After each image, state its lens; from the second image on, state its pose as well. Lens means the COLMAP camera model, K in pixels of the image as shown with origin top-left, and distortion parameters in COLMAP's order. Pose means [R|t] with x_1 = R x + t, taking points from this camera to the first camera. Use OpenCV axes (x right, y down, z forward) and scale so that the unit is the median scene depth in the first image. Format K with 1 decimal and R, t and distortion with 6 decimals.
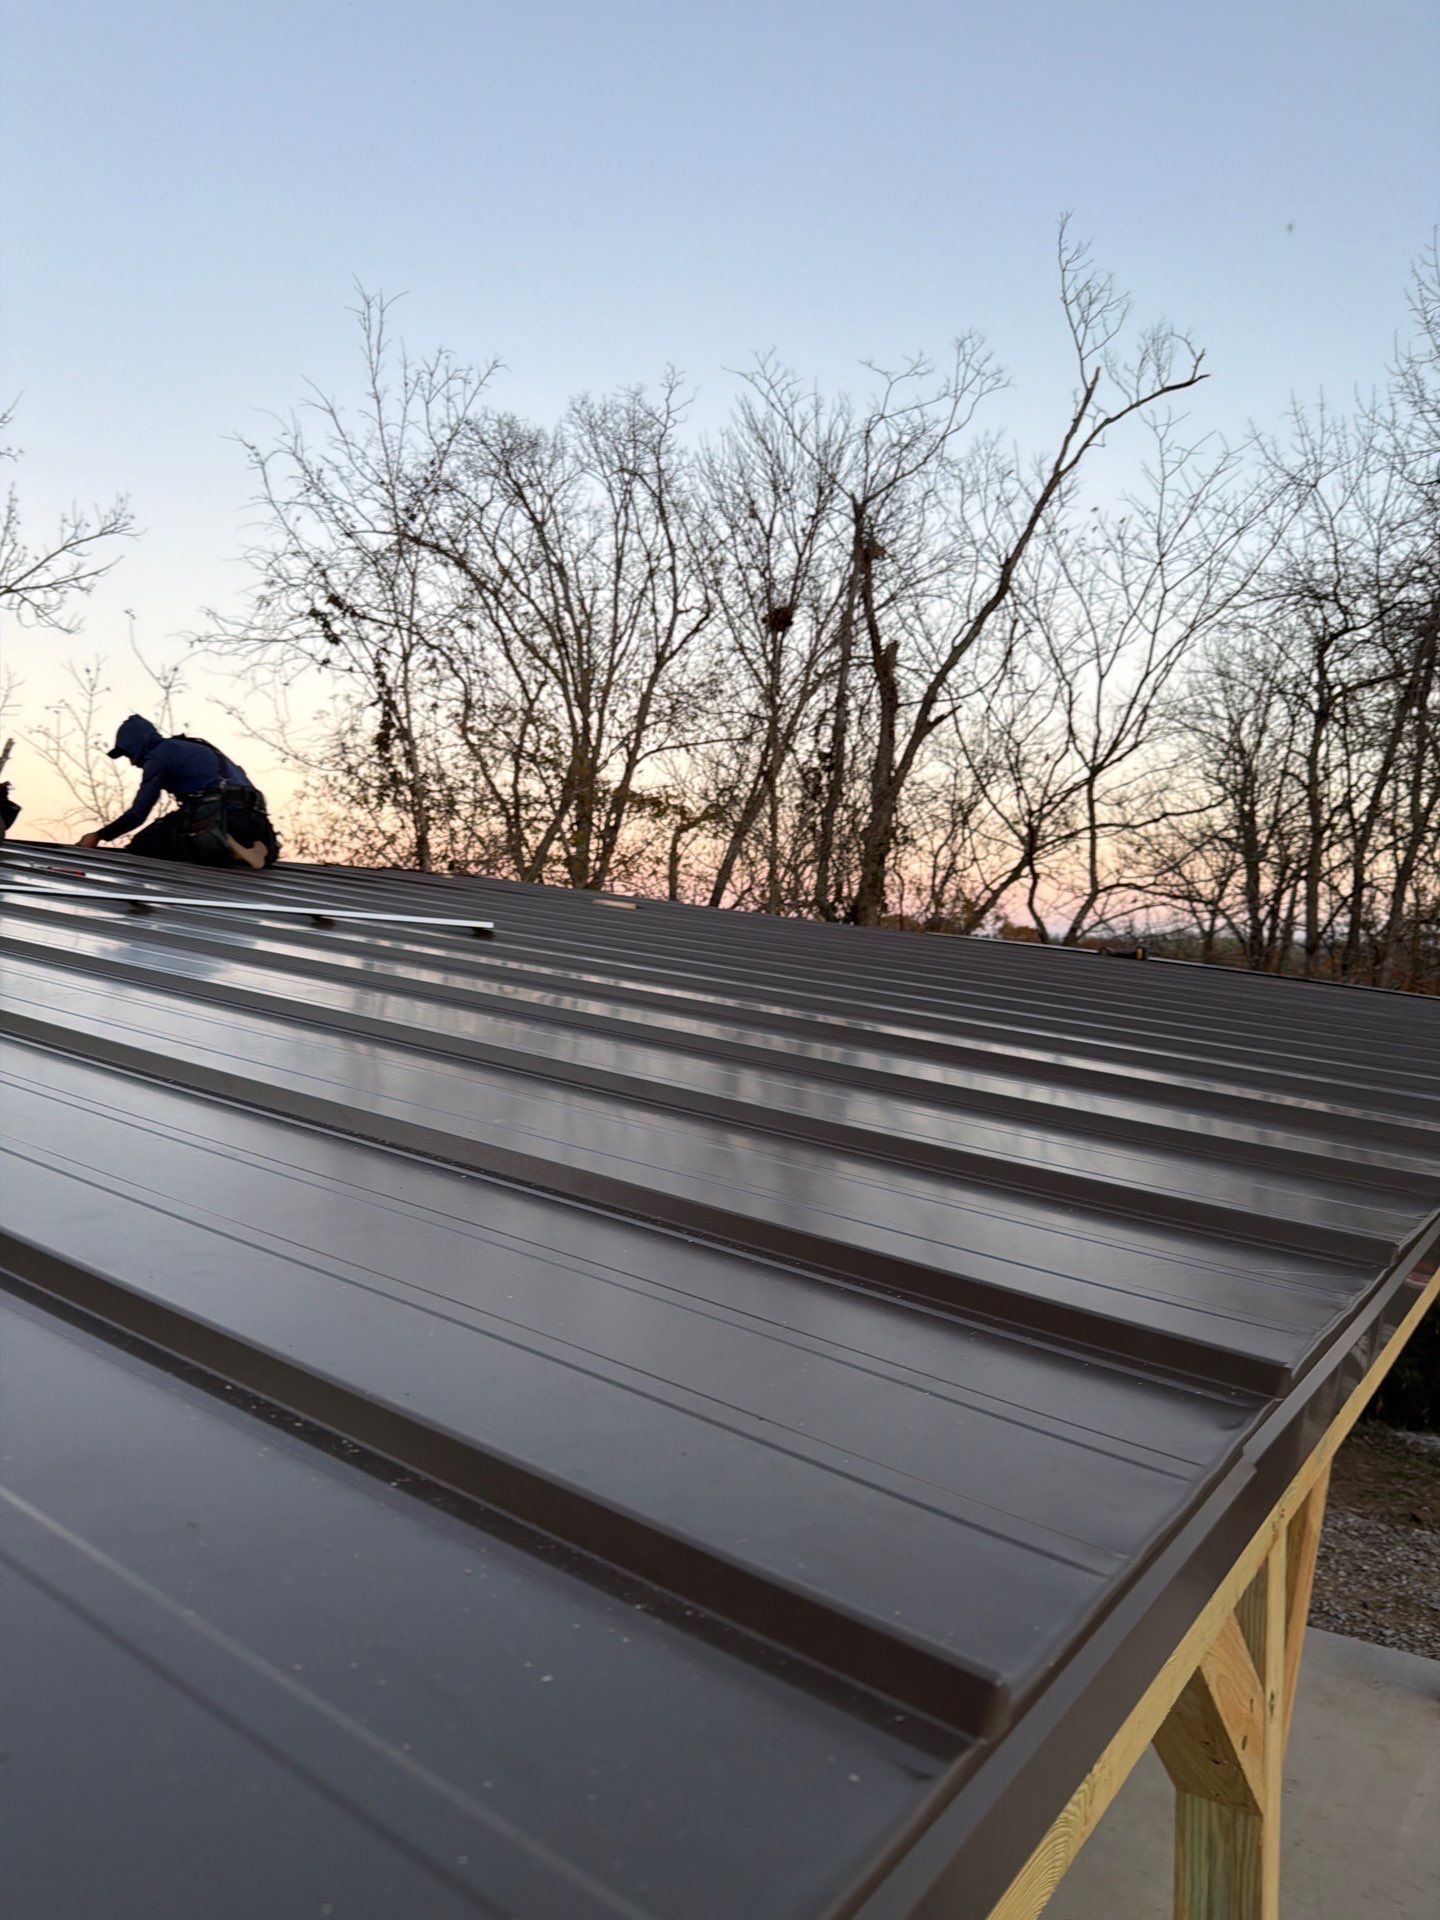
lens RADIAL K [[1333.4, 0, 727.8], [0, 1333.4, 961.2], [0, 0, 1]] dist [0.005900, -0.004302]
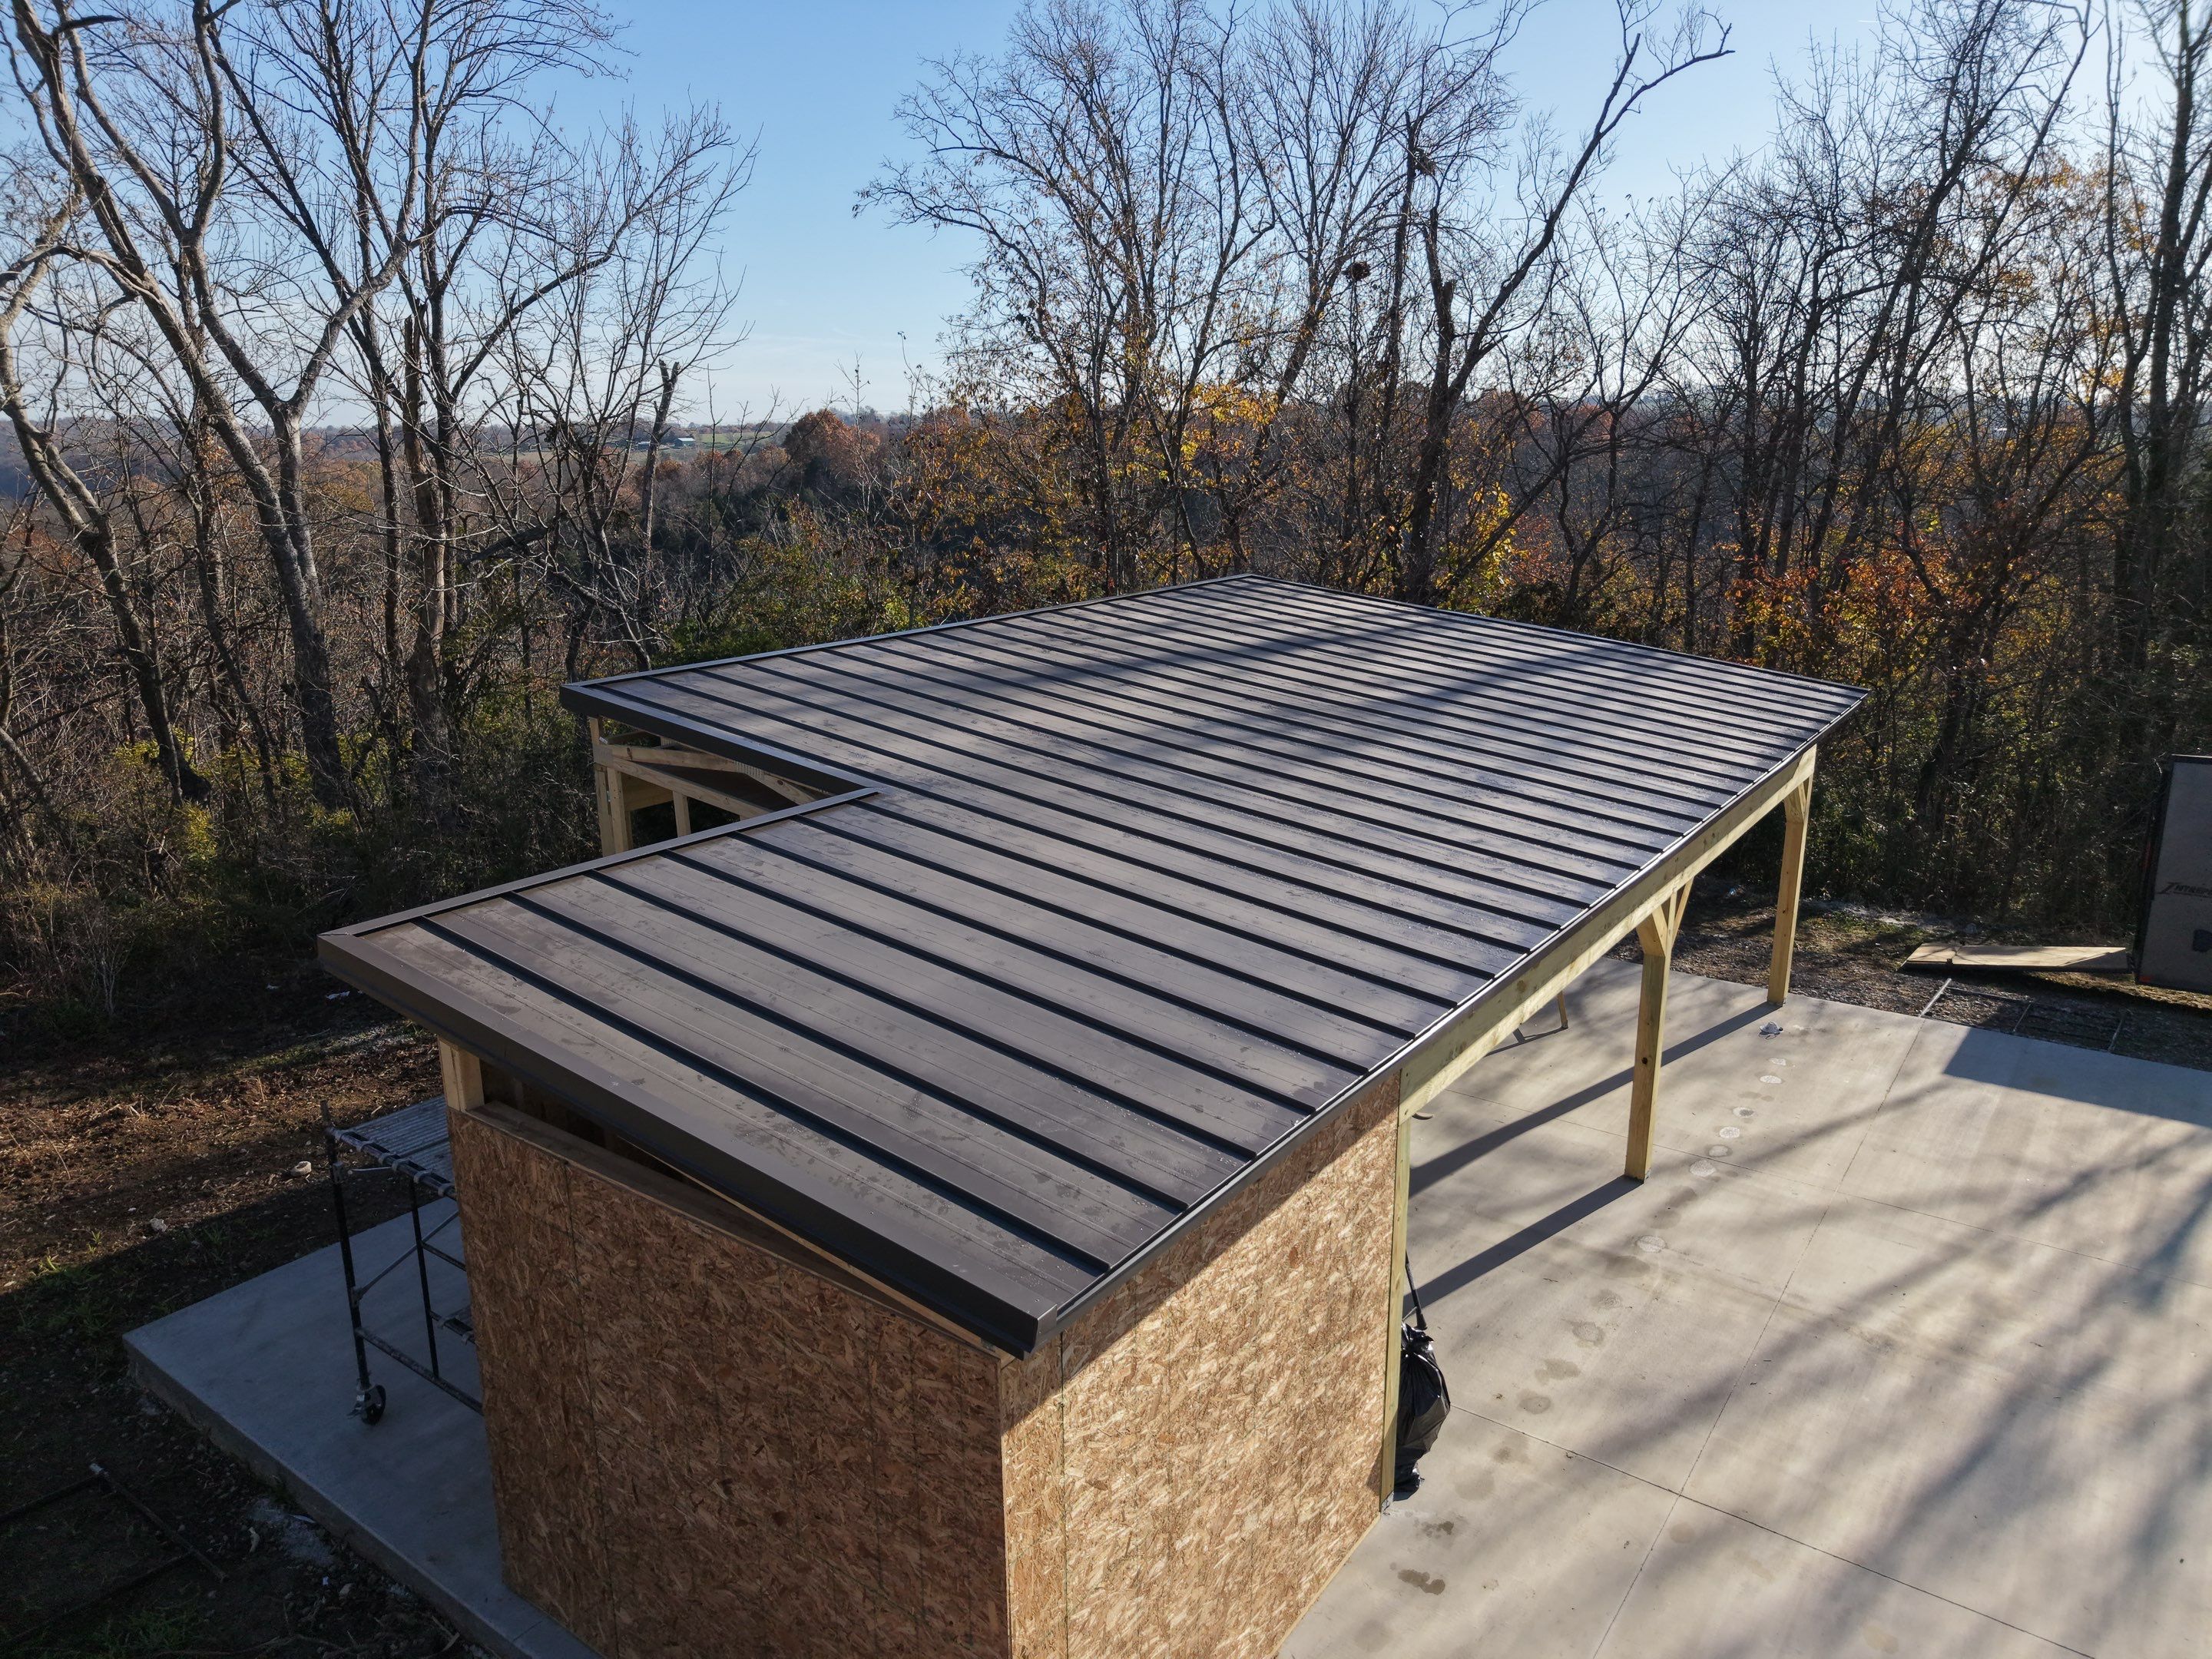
lens RADIAL K [[1536.2, 0, 1099.9], [0, 1536.2, 823.1], [0, 0, 1]] dist [0.005900, -0.004302]
pose [[0.999119, -0.022409, -0.035487, -0.153930], [0.030738, 0.966413, 0.255150, -0.133410], [0.028578, -0.256016, 0.966250, -0.468179]]
